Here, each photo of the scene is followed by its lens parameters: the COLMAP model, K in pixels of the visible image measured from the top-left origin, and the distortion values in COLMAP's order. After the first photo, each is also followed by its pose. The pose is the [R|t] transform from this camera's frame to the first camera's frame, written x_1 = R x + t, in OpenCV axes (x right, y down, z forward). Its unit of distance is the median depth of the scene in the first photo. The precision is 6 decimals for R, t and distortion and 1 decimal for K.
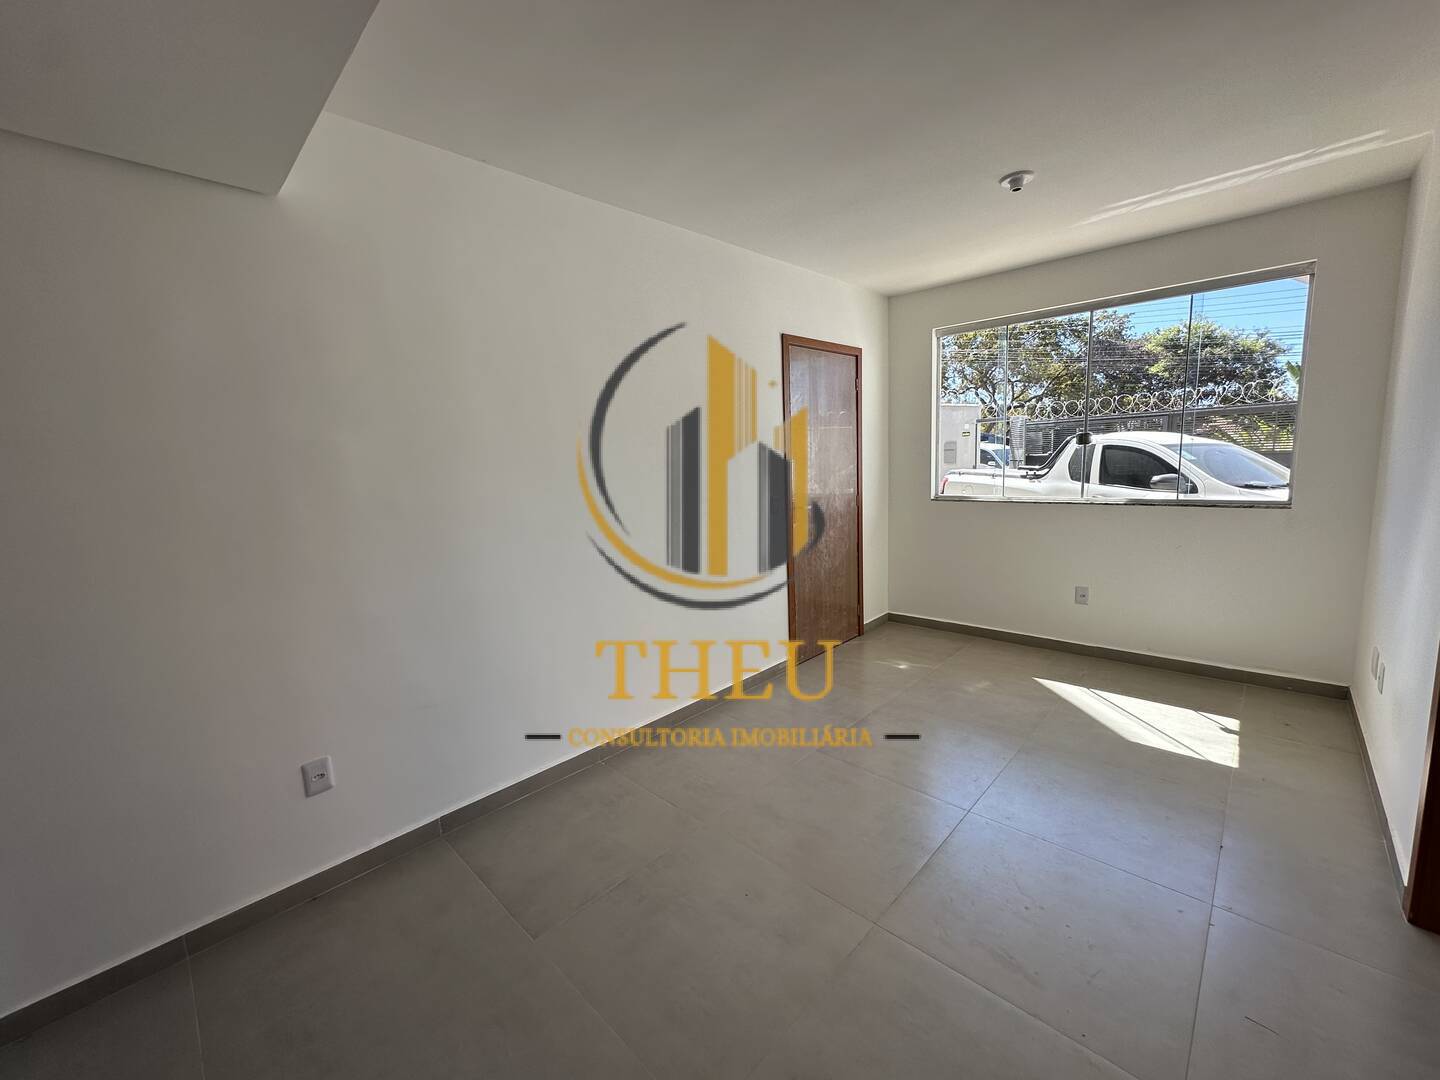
lens RADIAL K [[576.2, 0, 719.6], [0, 576.2, 538.4], [0, 0, 1]] dist [-0.003535, 0.000755]
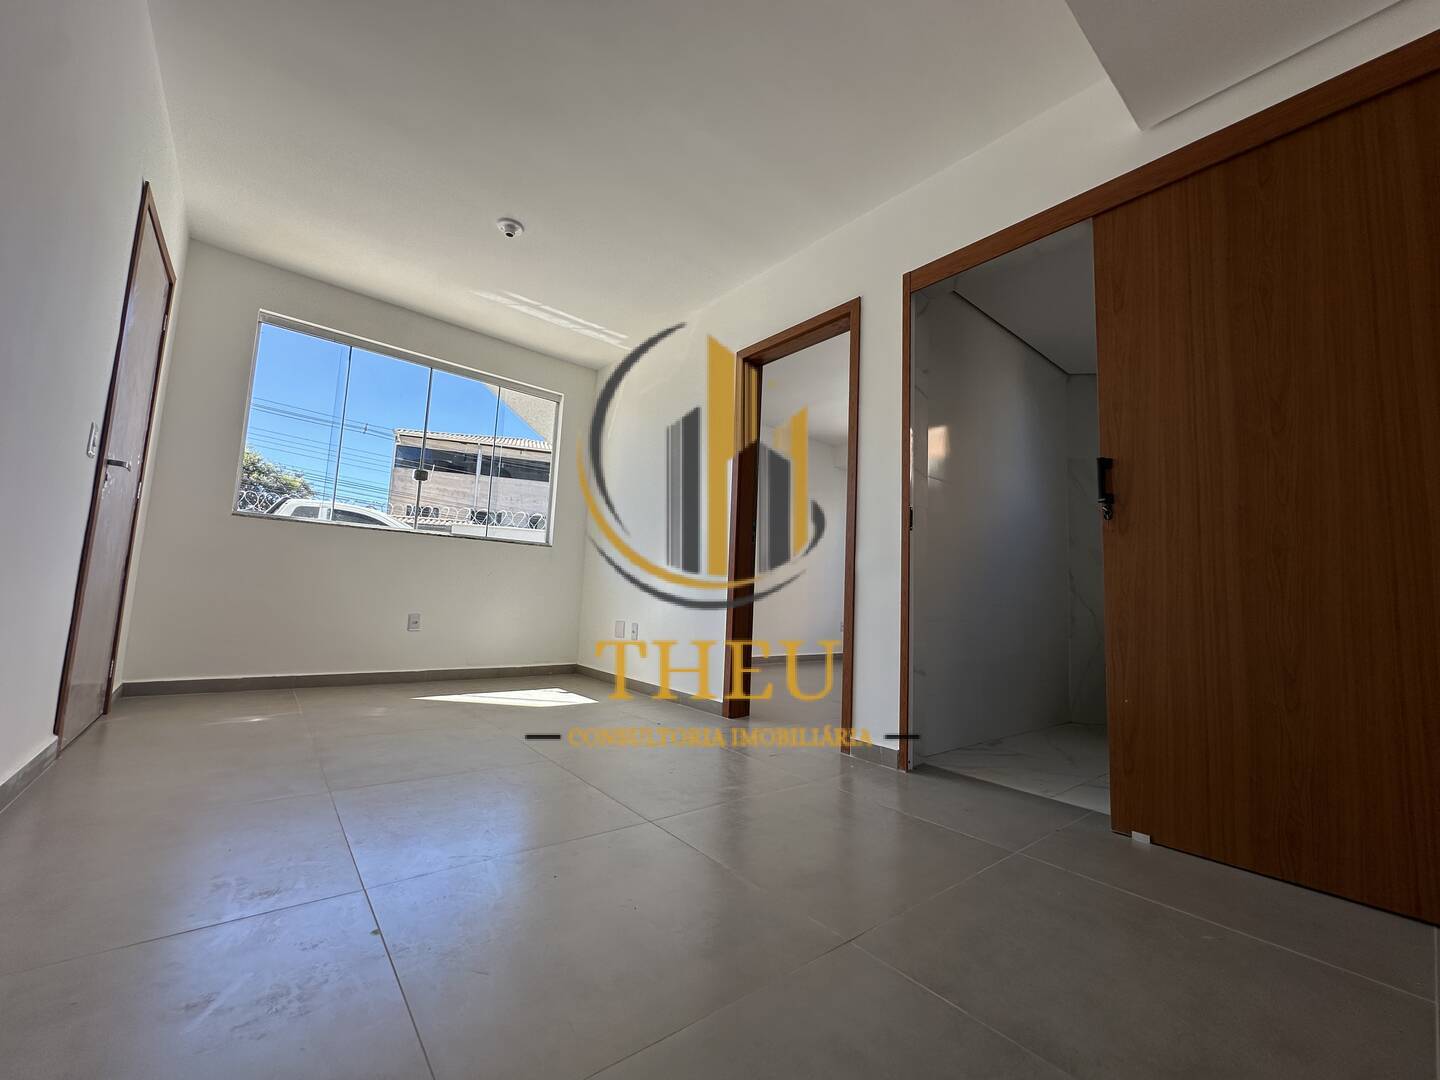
lens RADIAL K [[576.2, 0, 719.6], [0, 576.2, 538.4], [0, 0, 1]] dist [-0.003535, 0.000755]
pose [[0.115286, 0.152704, 0.981525, -0.346613], [0.090435, 0.982396, -0.163462, 0.171078], [-0.989207, 0.107609, 0.099447, 0.341775]]
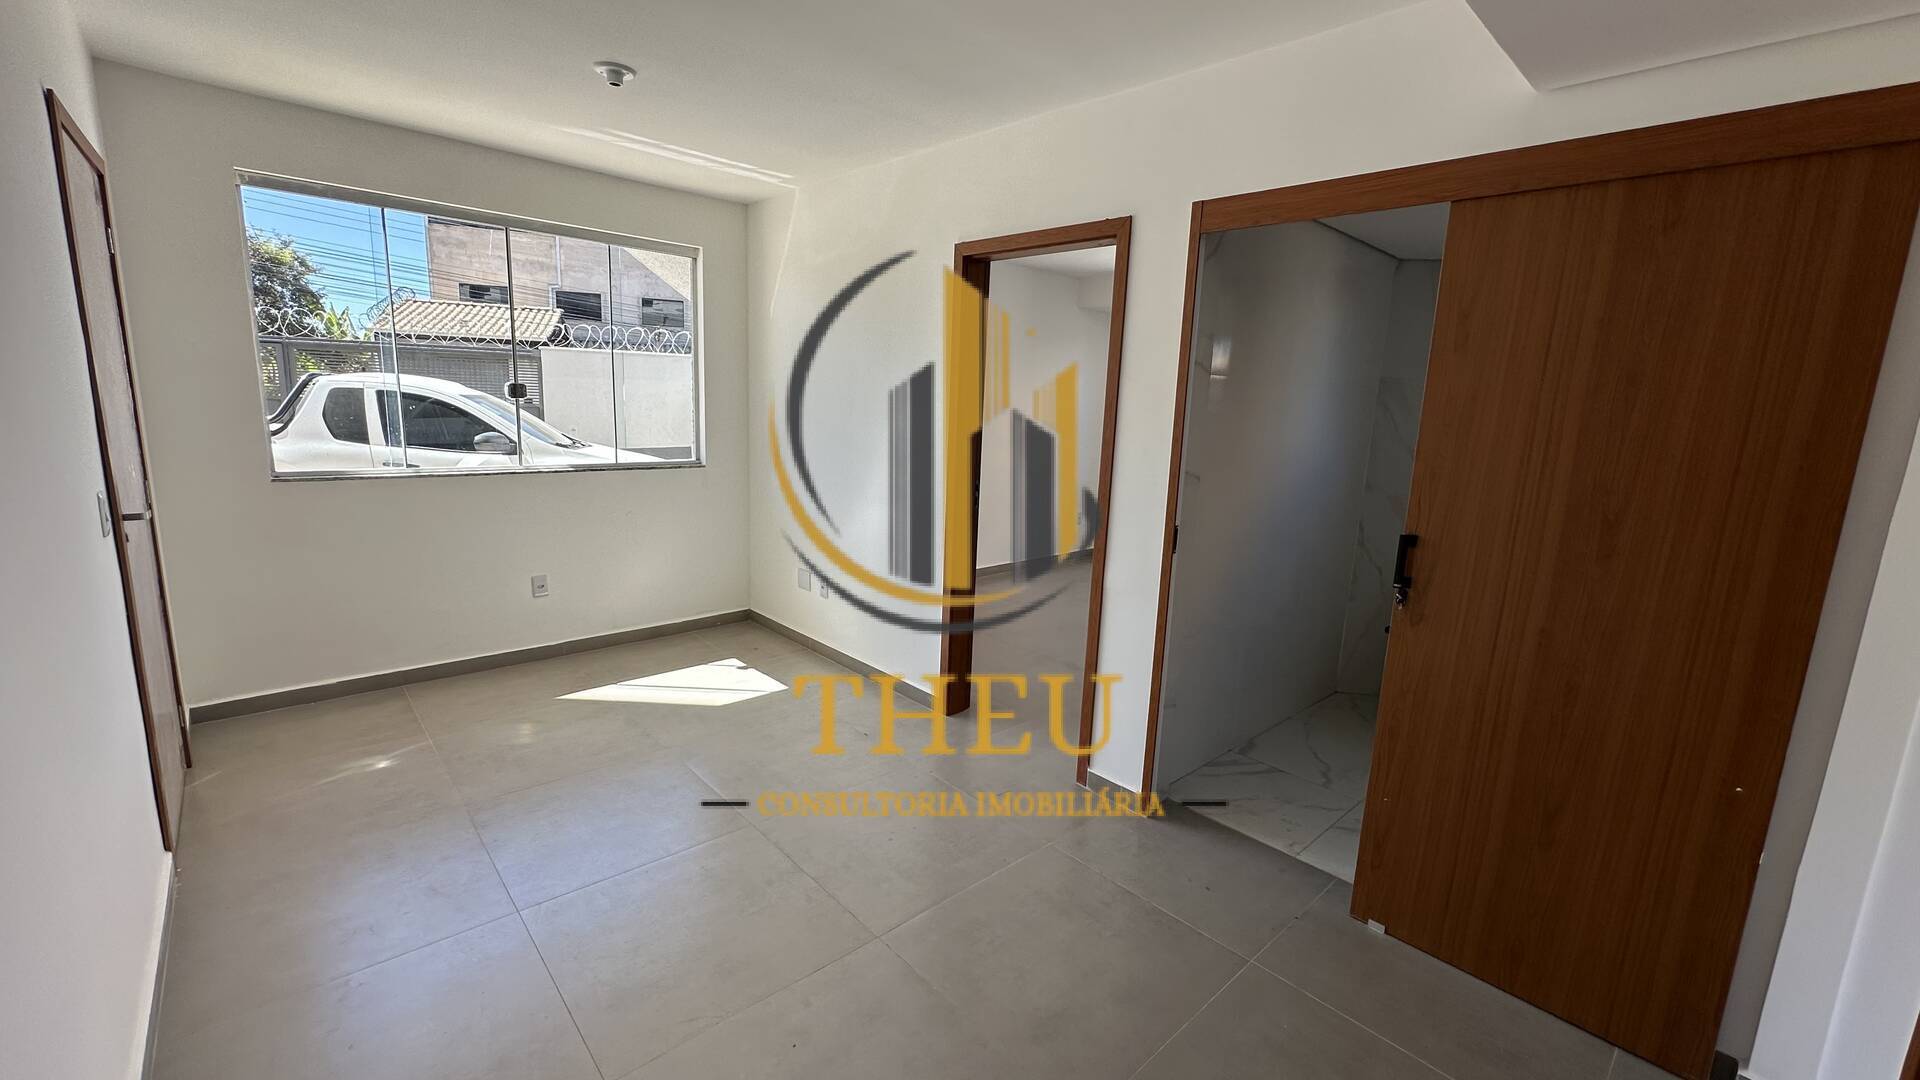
lens RADIAL K [[768.4, 0, 959.5], [0, 768.4, 538.0], [0, 0, 1]] dist [-0.004055, 0.001055]
pose [[0.055072, -0.135657, 0.989224, -0.396254], [0.096698, 0.986795, 0.129940, -0.051064], [-0.993789, 0.088500, 0.067462, 0.339573]]
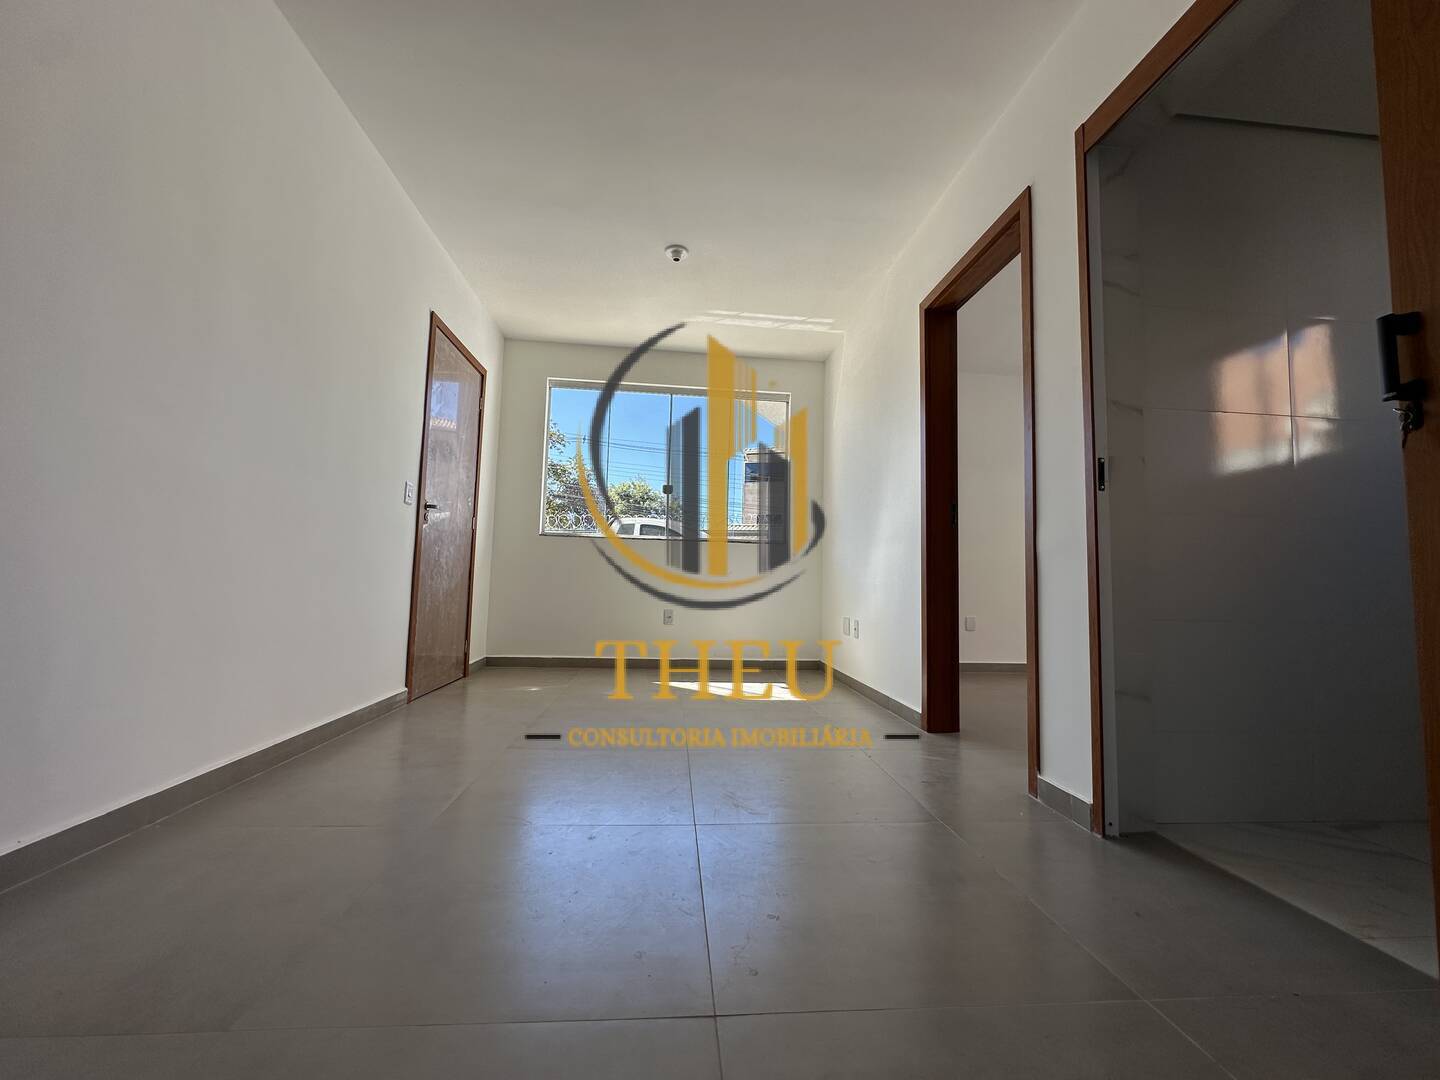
lens RADIAL K [[576.2, 0, 719.6], [0, 576.2, 538.4], [0, 0, 1]] dist [-0.003535, 0.000755]
pose [[0.654092, 0.118845, 0.747020, -0.213415], [0.052299, 0.978111, -0.201403, 0.187228], [-0.754605, 0.170805, 0.633559, 0.137606]]
